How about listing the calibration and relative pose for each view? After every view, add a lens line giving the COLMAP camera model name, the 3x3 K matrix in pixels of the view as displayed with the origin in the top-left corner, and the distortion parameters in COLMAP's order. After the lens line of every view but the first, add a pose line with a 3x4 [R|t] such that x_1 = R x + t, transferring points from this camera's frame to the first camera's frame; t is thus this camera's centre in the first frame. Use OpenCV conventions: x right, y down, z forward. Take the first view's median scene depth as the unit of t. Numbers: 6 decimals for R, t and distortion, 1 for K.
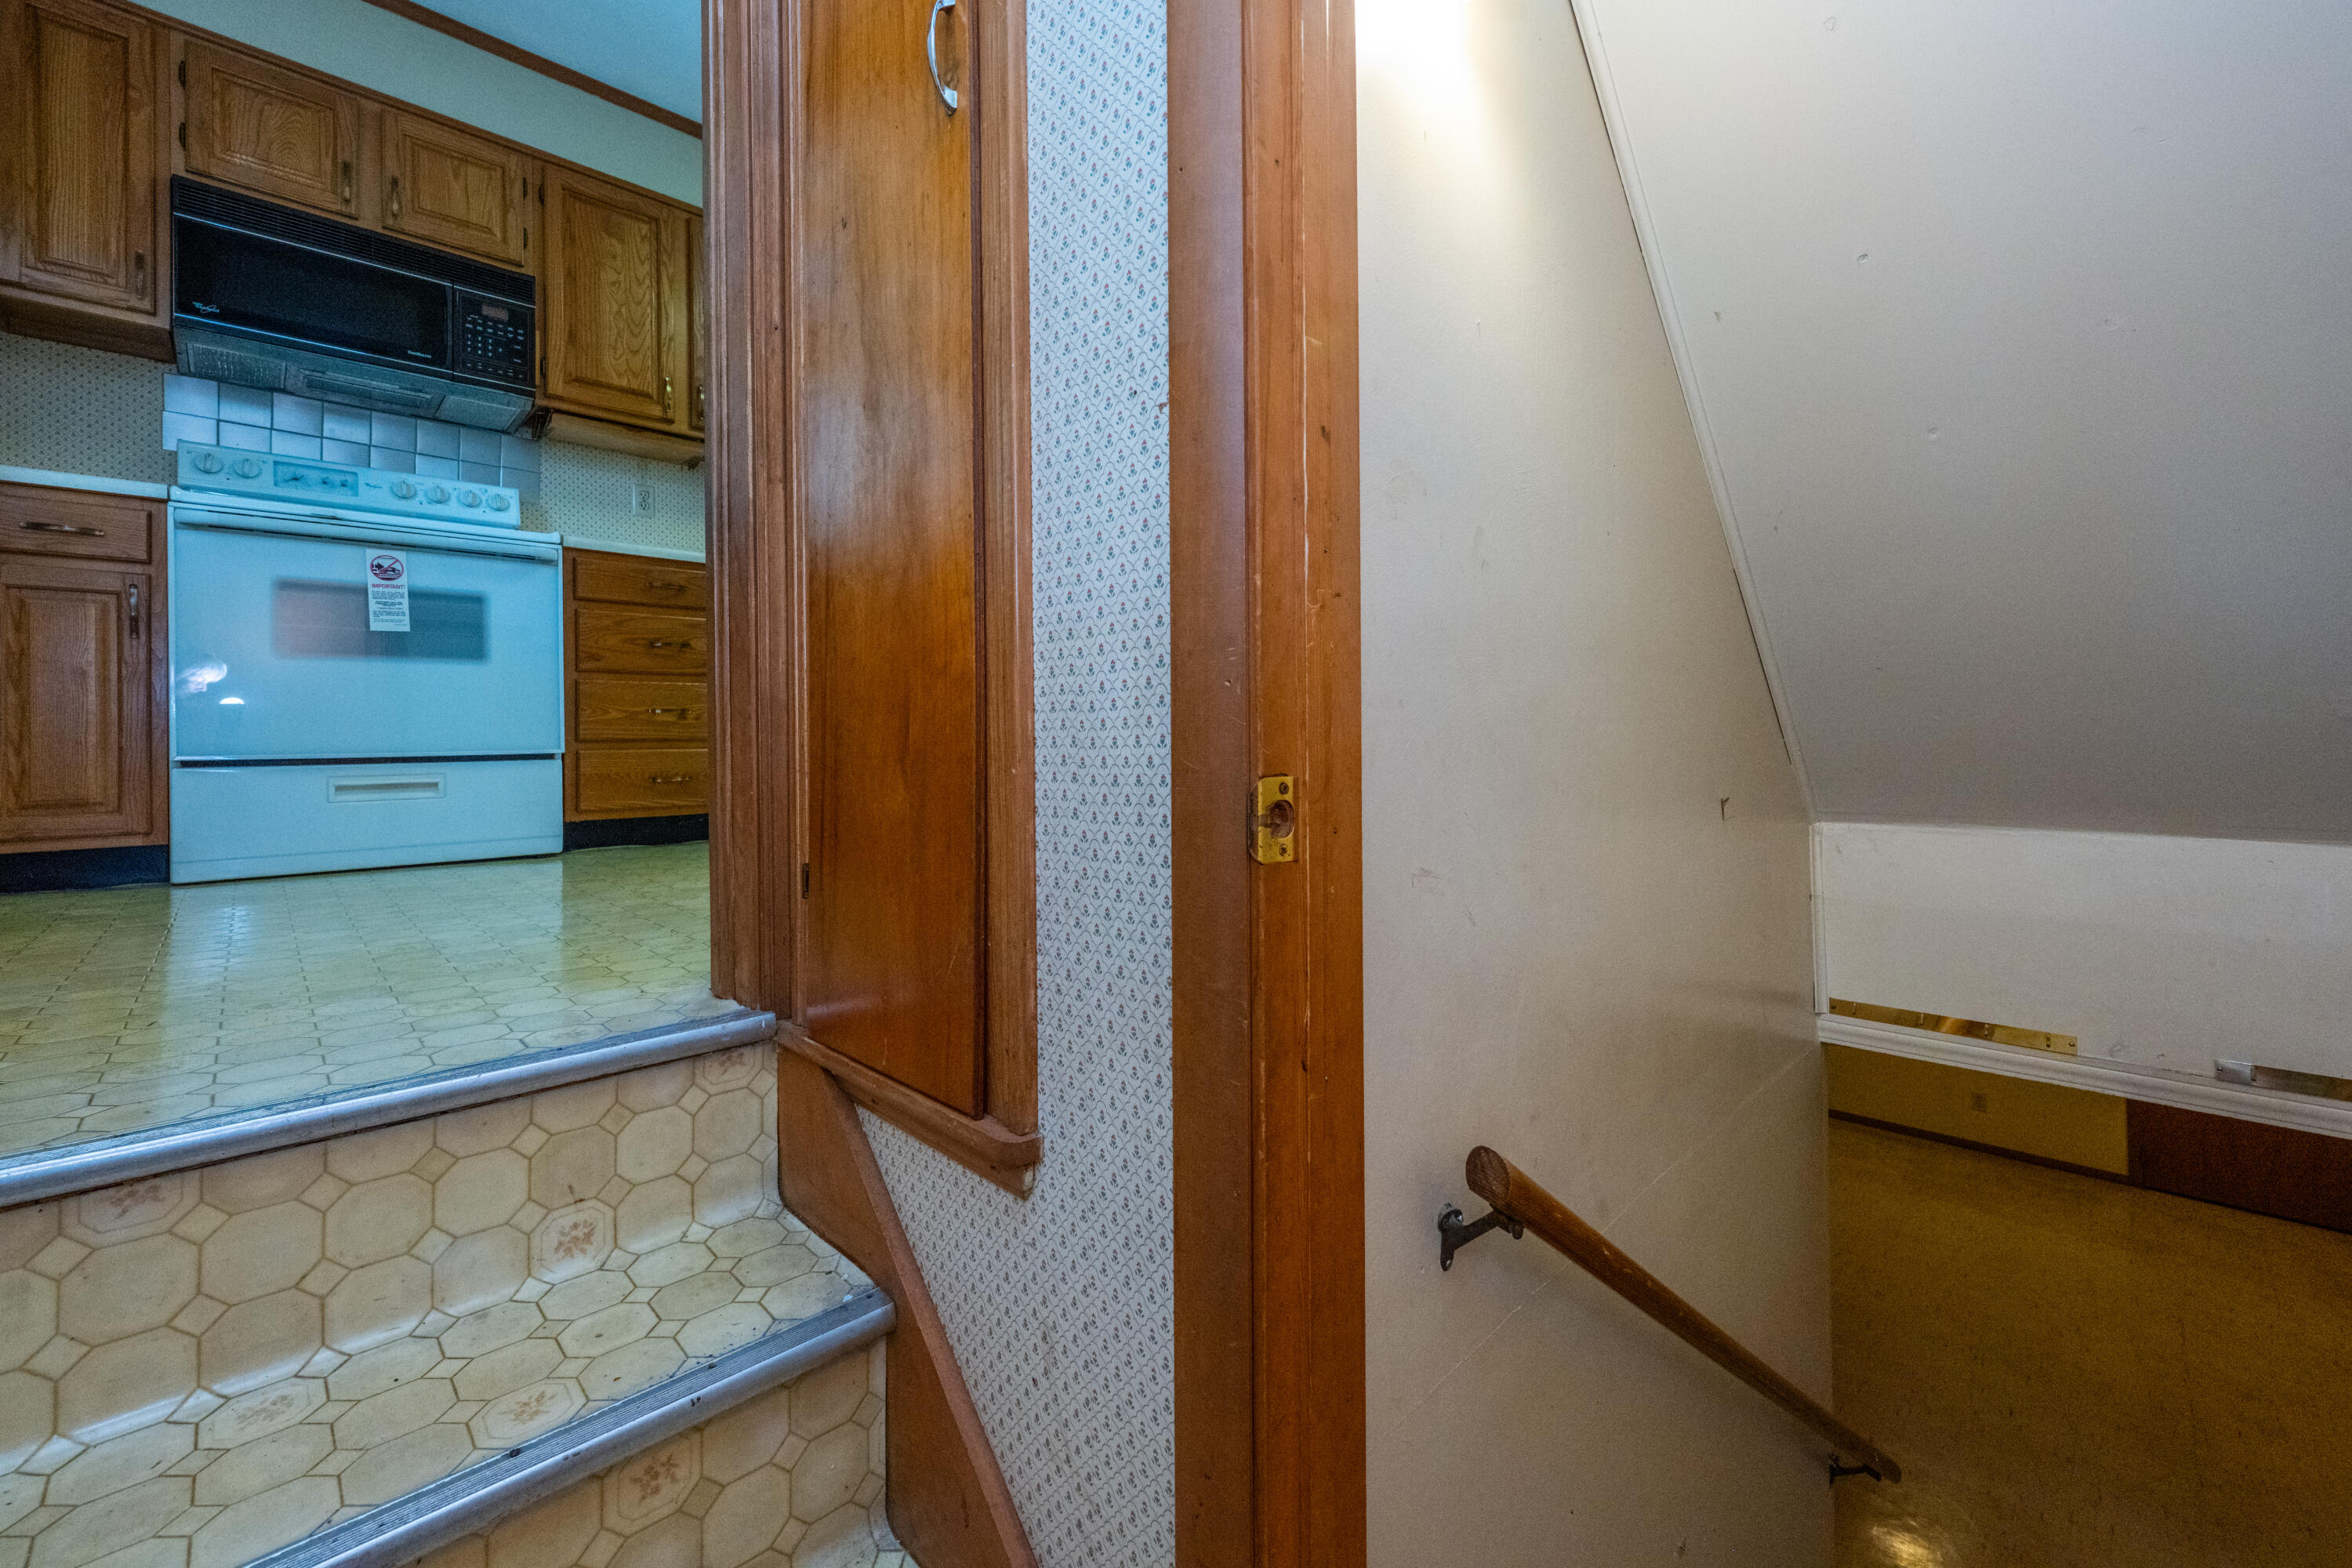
lens RADIAL K [[942.4, 0, 1178.0], [0, 942.4, 731.8], [0, 0, 1]] dist [-0.000293, 0.000325]
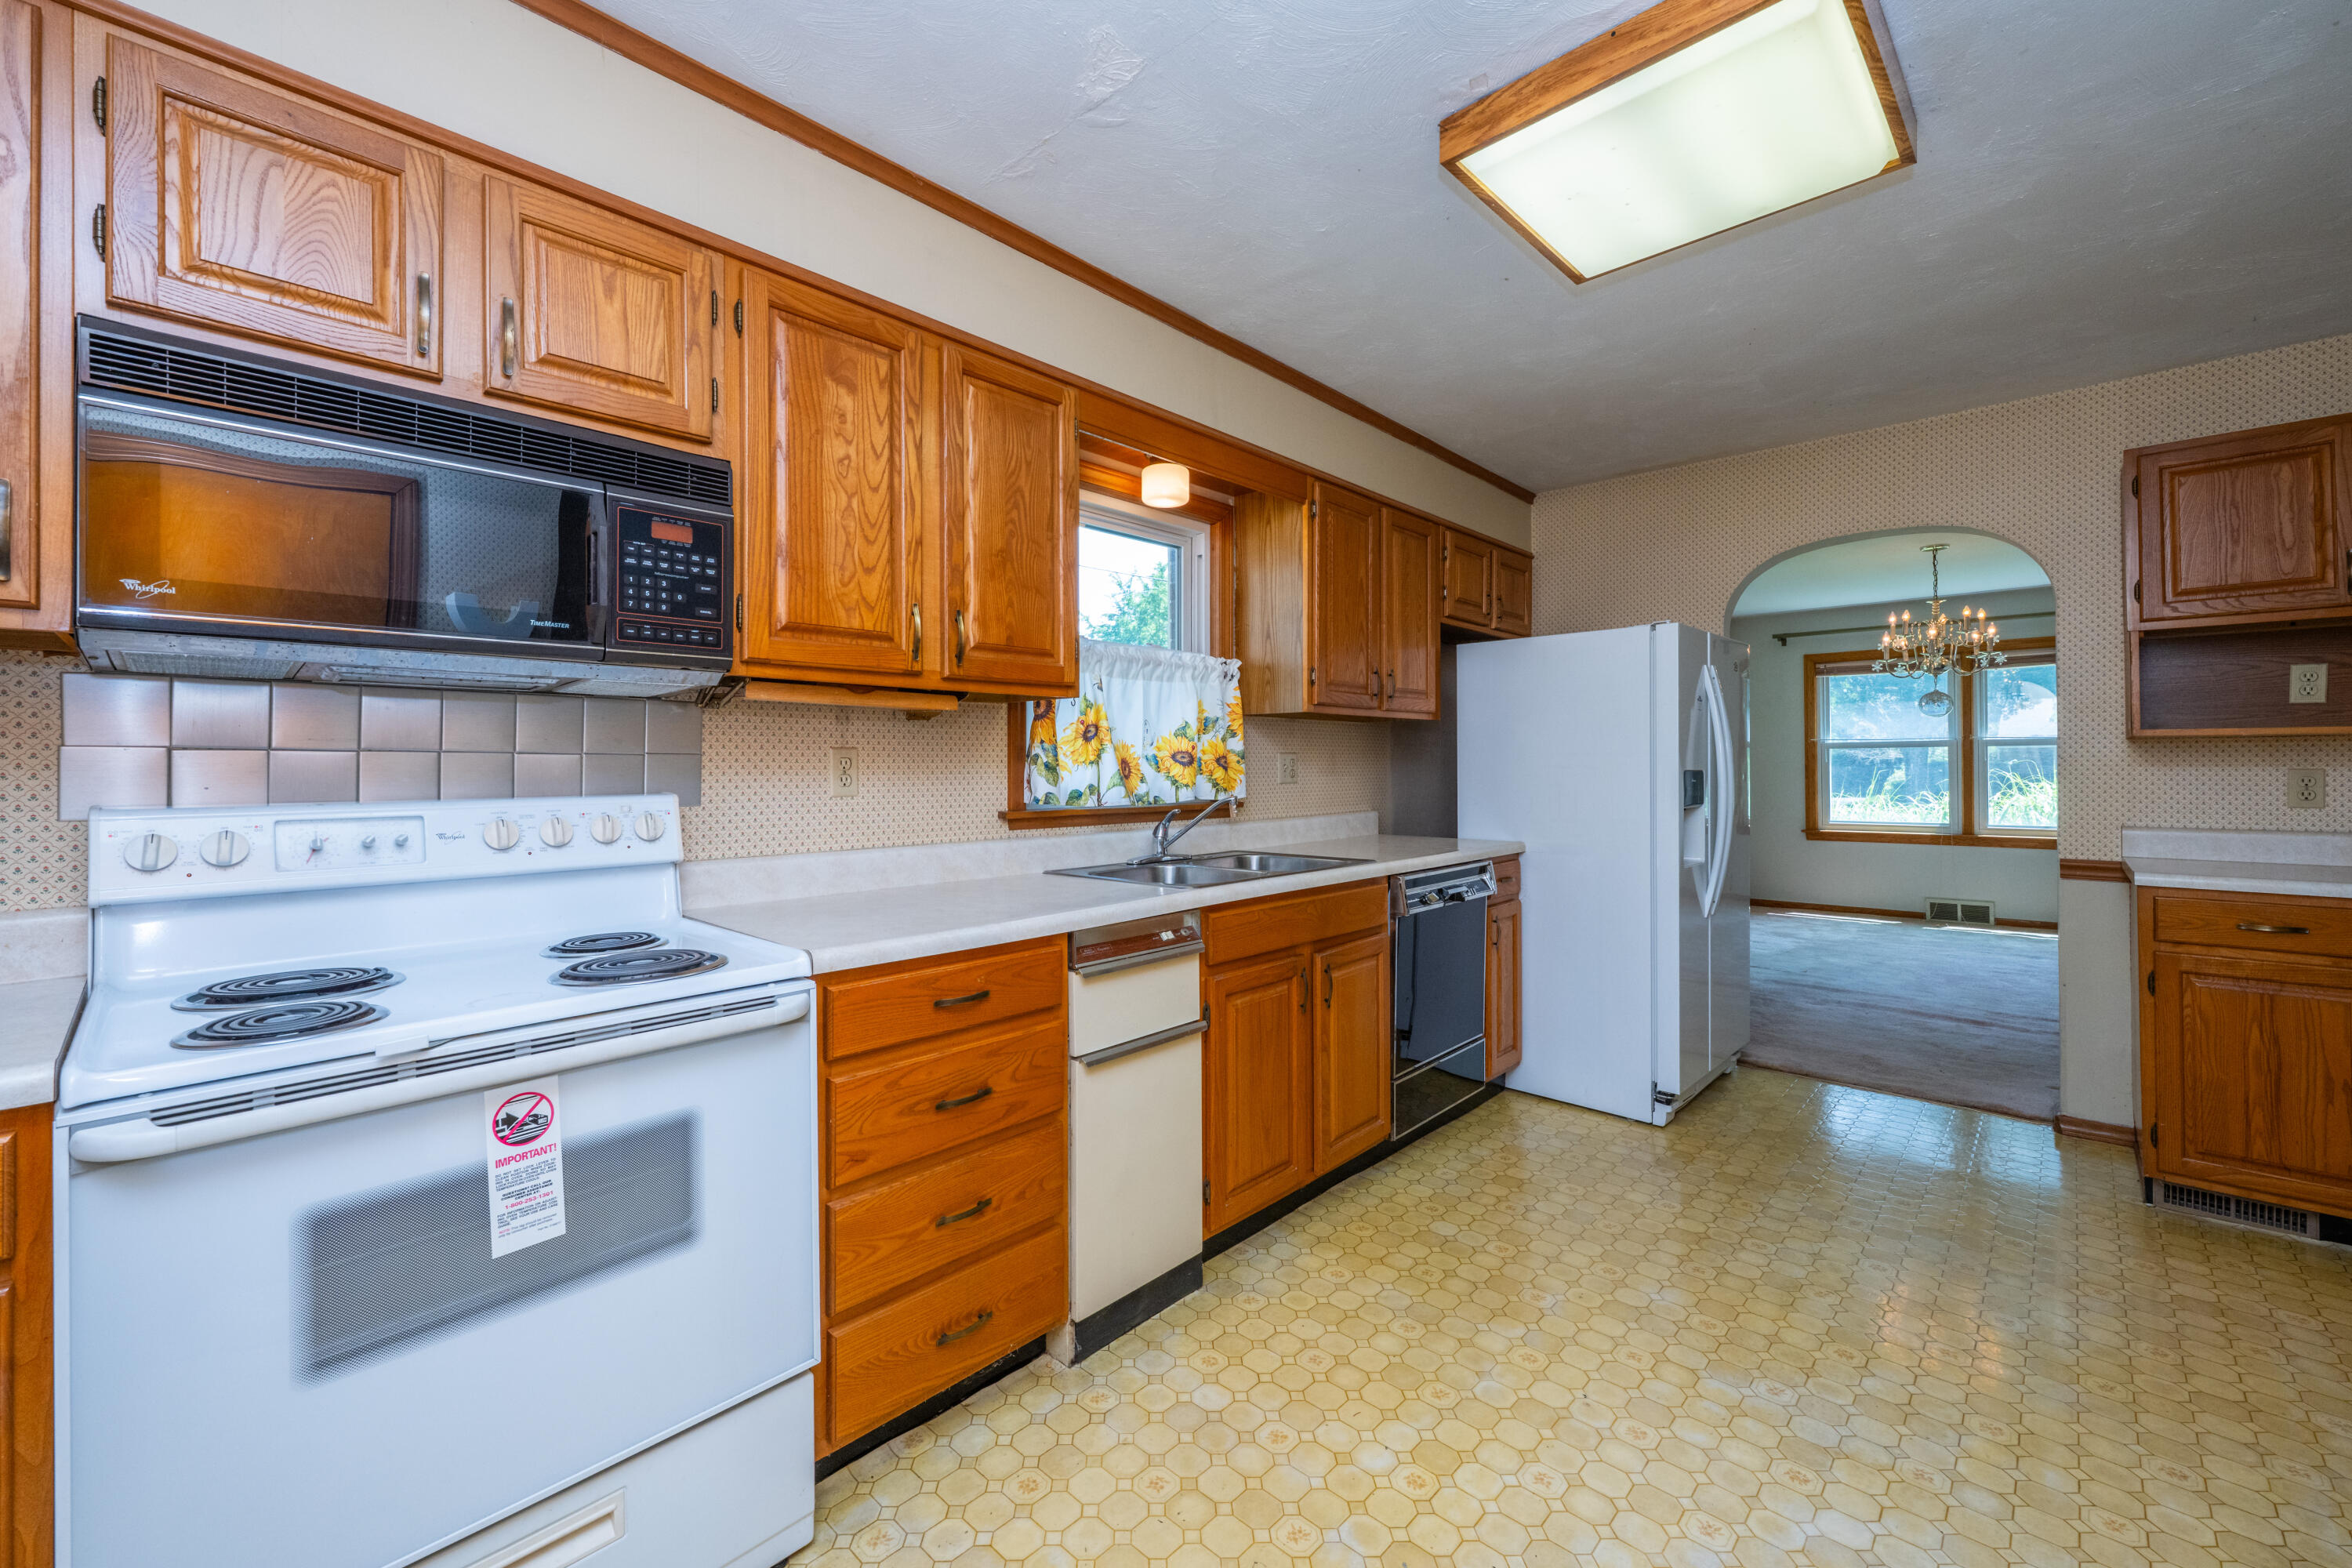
lens RADIAL K [[942.4, 0, 1166.8], [0, 942.4, 757.7], [0, 0, 1]] dist [-0.000293, 0.000325]
pose [[0.999460, 0.005758, 0.032345, -0.450202], [-0.005646, 0.999978, -0.003553, -0.312949], [-0.032365, 0.003369, 0.999470, 0.429729]]
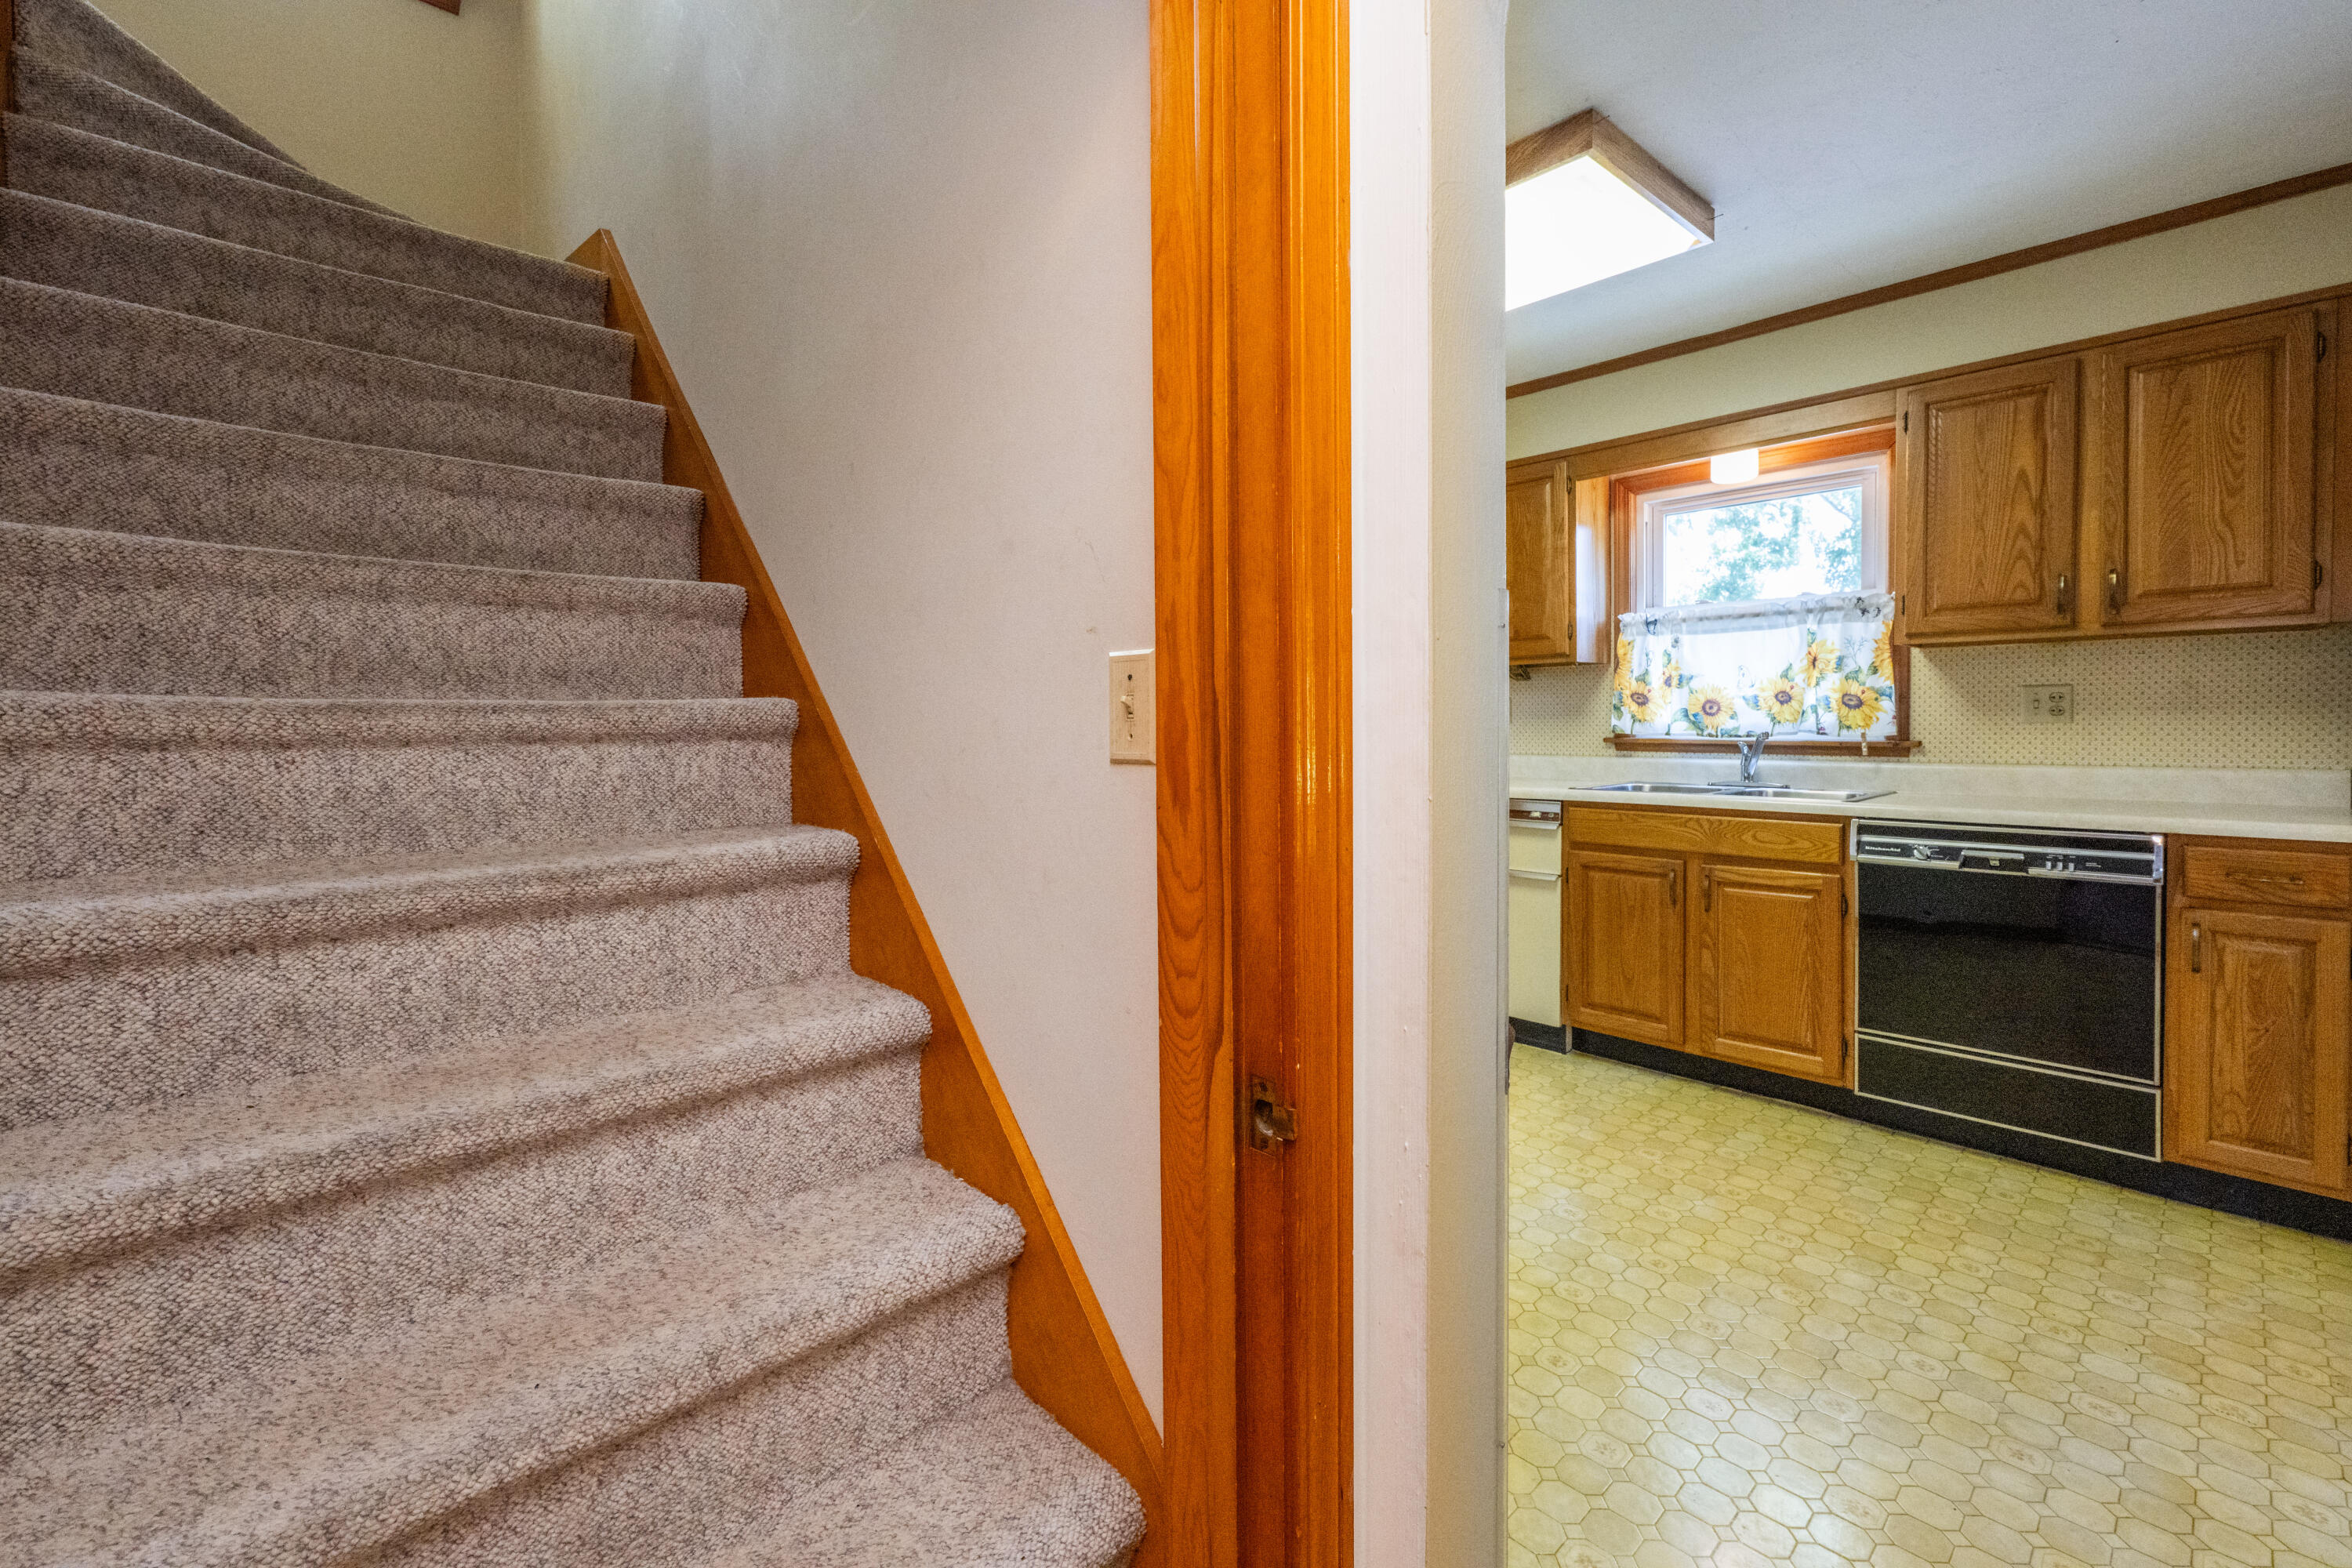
lens RADIAL K [[990.6, 0, 1168.8], [0, 990.6, 741.1], [0, 0, 1]] dist [-0.001292, 0.001098]
pose [[-0.026490, 0.031661, -0.999148, 0.841368], [0.012910, 0.999426, 0.031328, -0.310784], [0.999566, -0.012070, -0.026884, 0.757662]]
